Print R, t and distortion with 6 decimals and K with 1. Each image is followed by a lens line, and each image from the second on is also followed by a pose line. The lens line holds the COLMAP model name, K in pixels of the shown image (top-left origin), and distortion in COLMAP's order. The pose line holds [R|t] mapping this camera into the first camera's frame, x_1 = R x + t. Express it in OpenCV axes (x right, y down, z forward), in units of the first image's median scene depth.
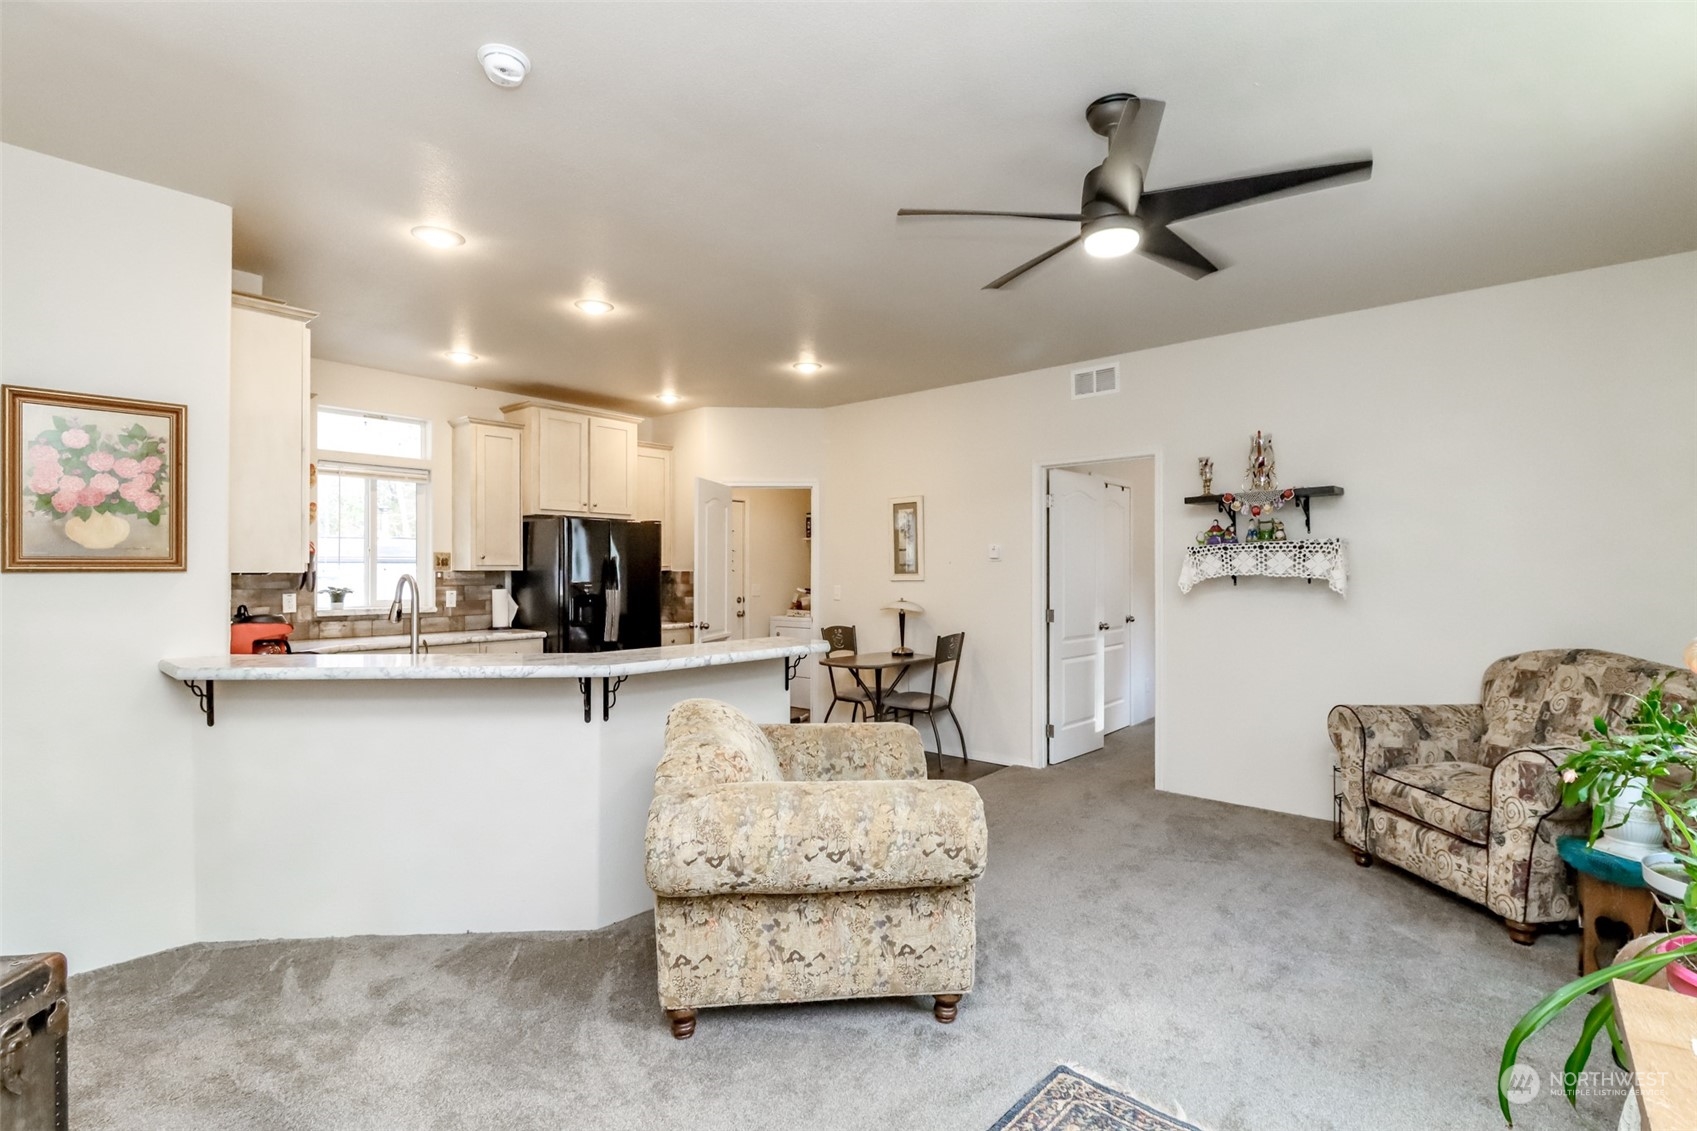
lens RADIAL K [[793.8, 0, 843.1], [0, 793.8, 558.9], [0, 0, 1]] dist [0.000259, -0.000528]
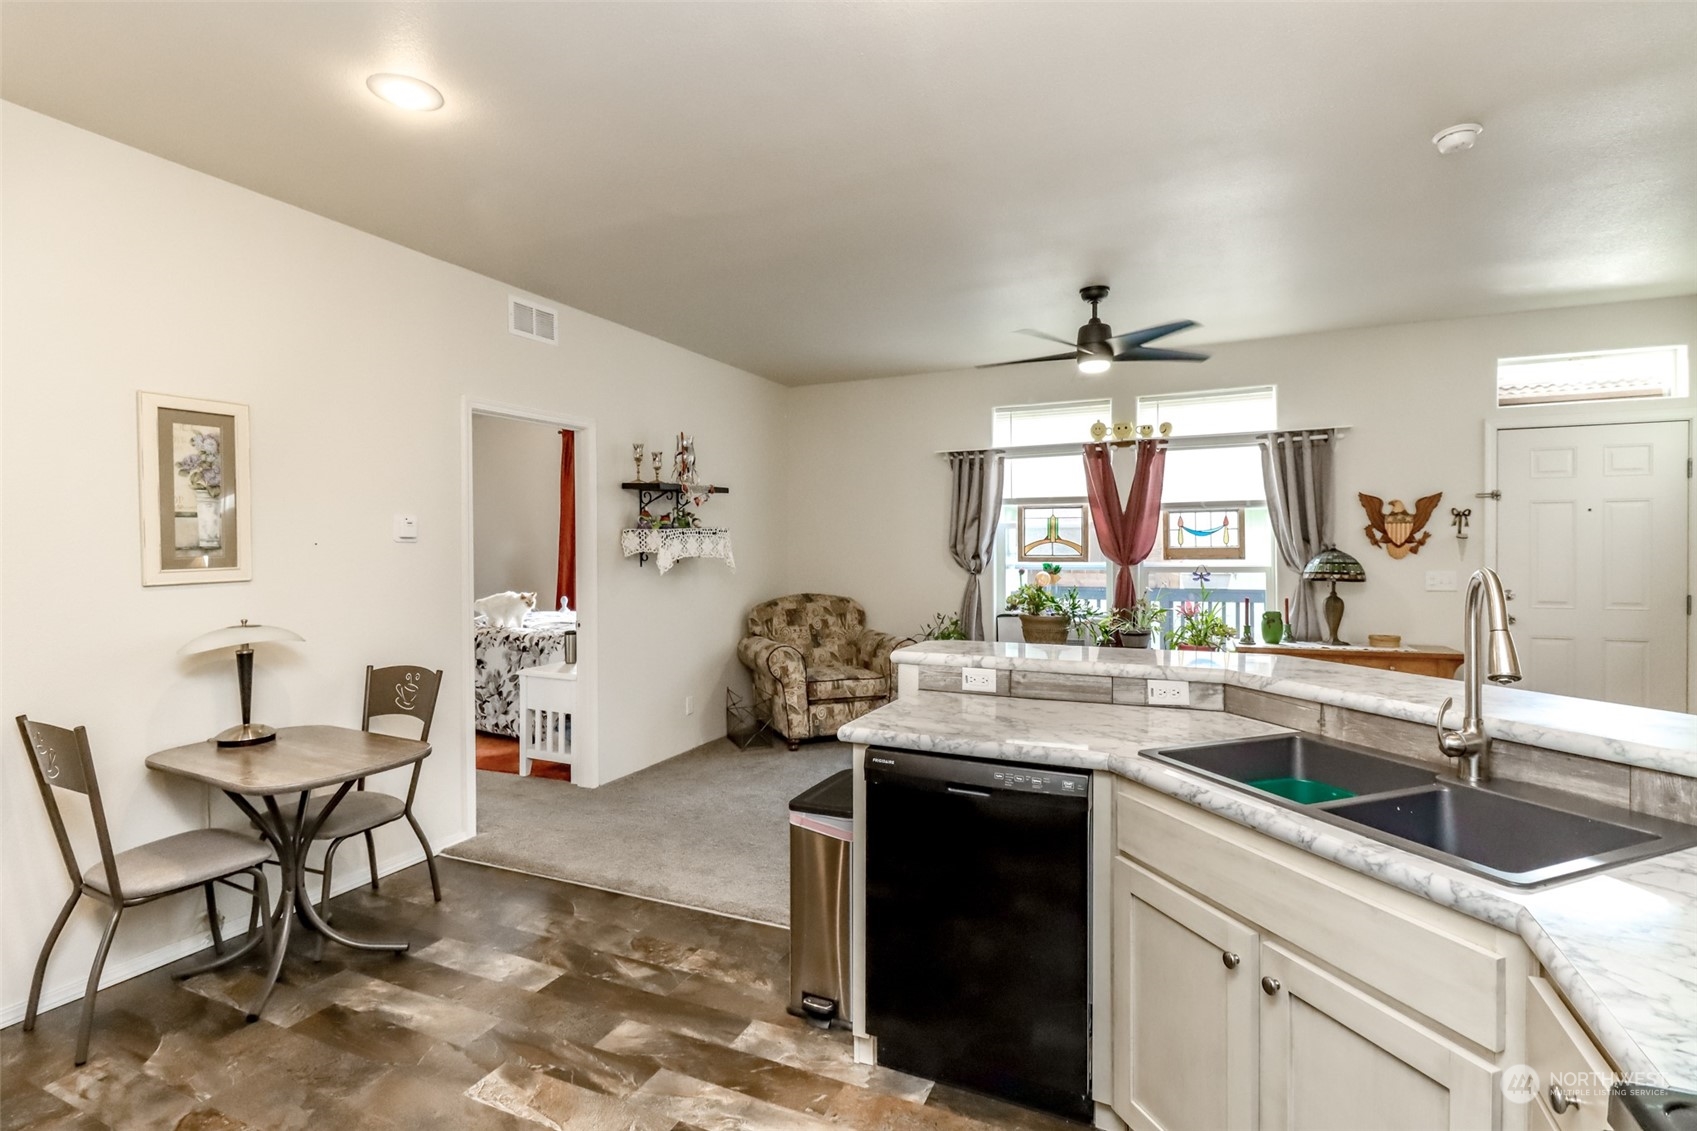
lens RADIAL K [[801.1, 0, 845.9], [0, 801.1, 552.2], [0, 0, 1]] dist [0.053653, -0.032327]
pose [[-0.282009, -0.003076, 0.959407, -0.551248], [-0.004553, 0.999988, 0.001868, 0.008456], [-0.959401, -0.003841, -0.282020, 0.905983]]
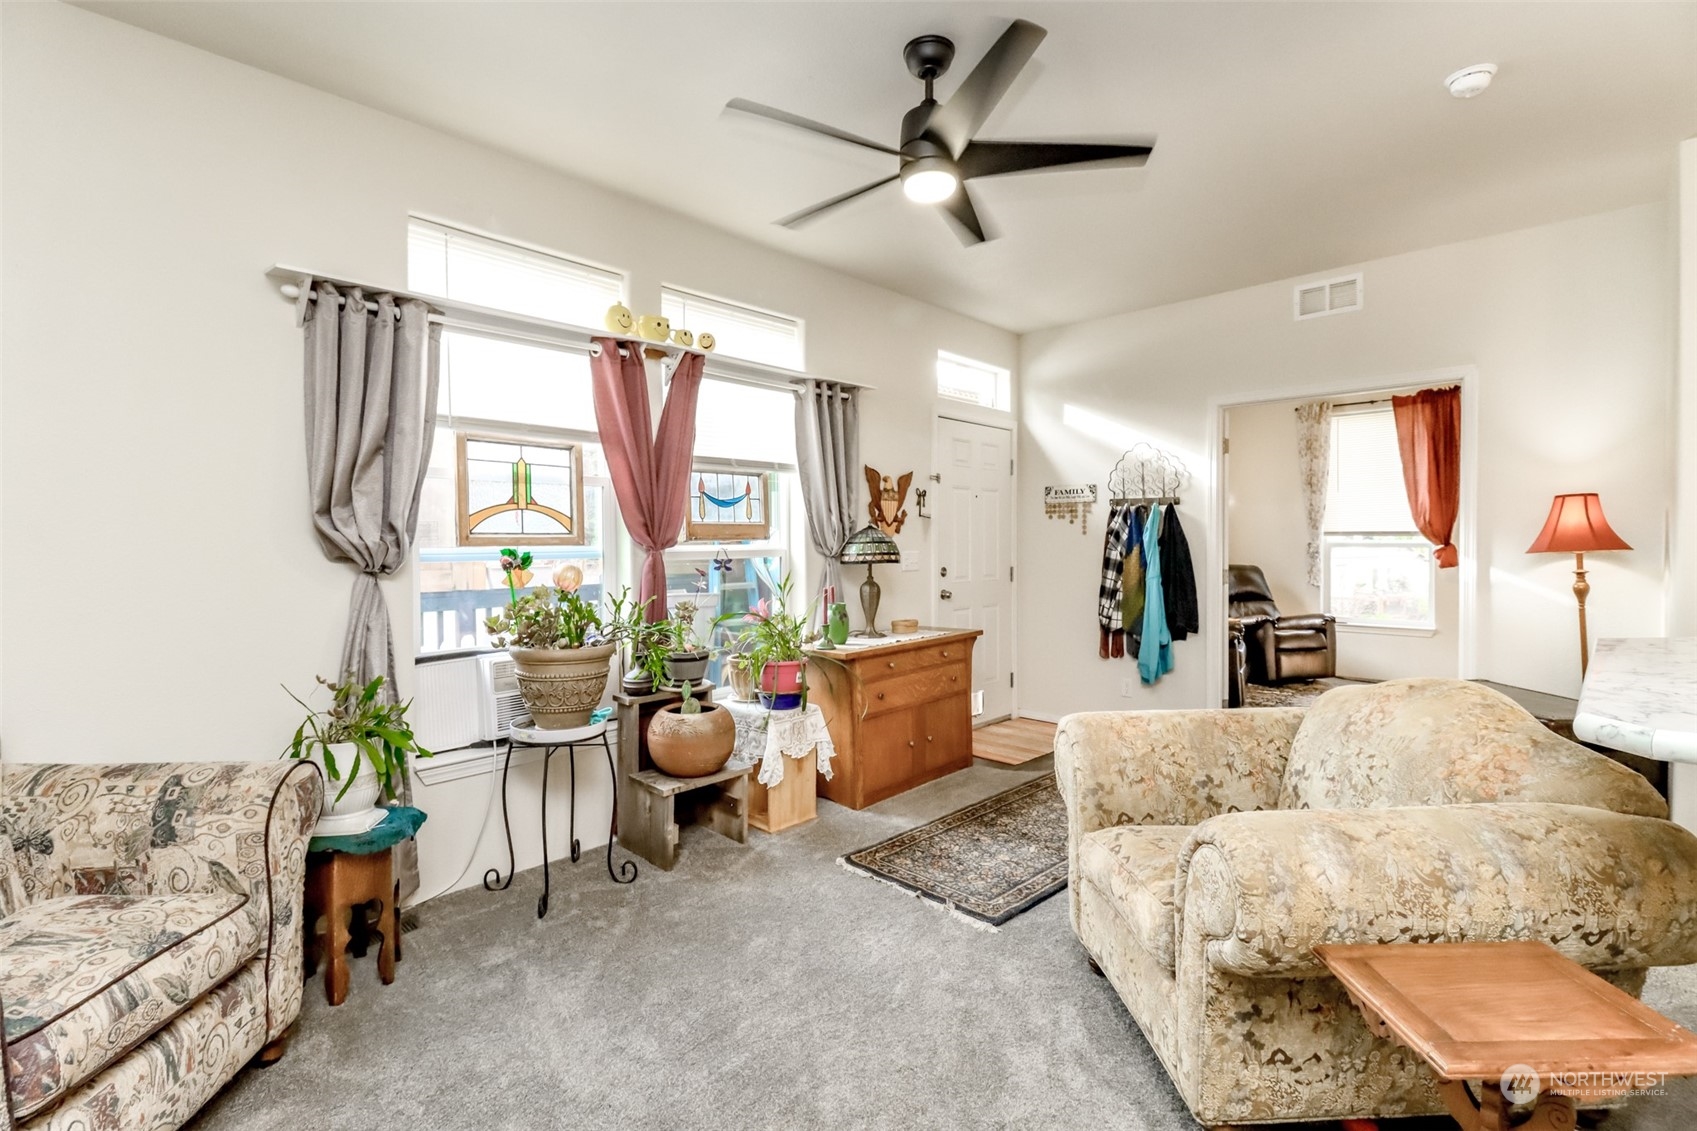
lens RADIAL K [[794.4, 0, 848.7], [0, 794.4, 544.3], [0, 0, 1]] dist [0.003653, 0.000368]
pose [[-0.999394, 0.011221, 0.032954, 0.181524], [0.010839, 0.999872, -0.011742, 0.030800], [-0.033081, -0.011378, -0.999388, 0.891096]]
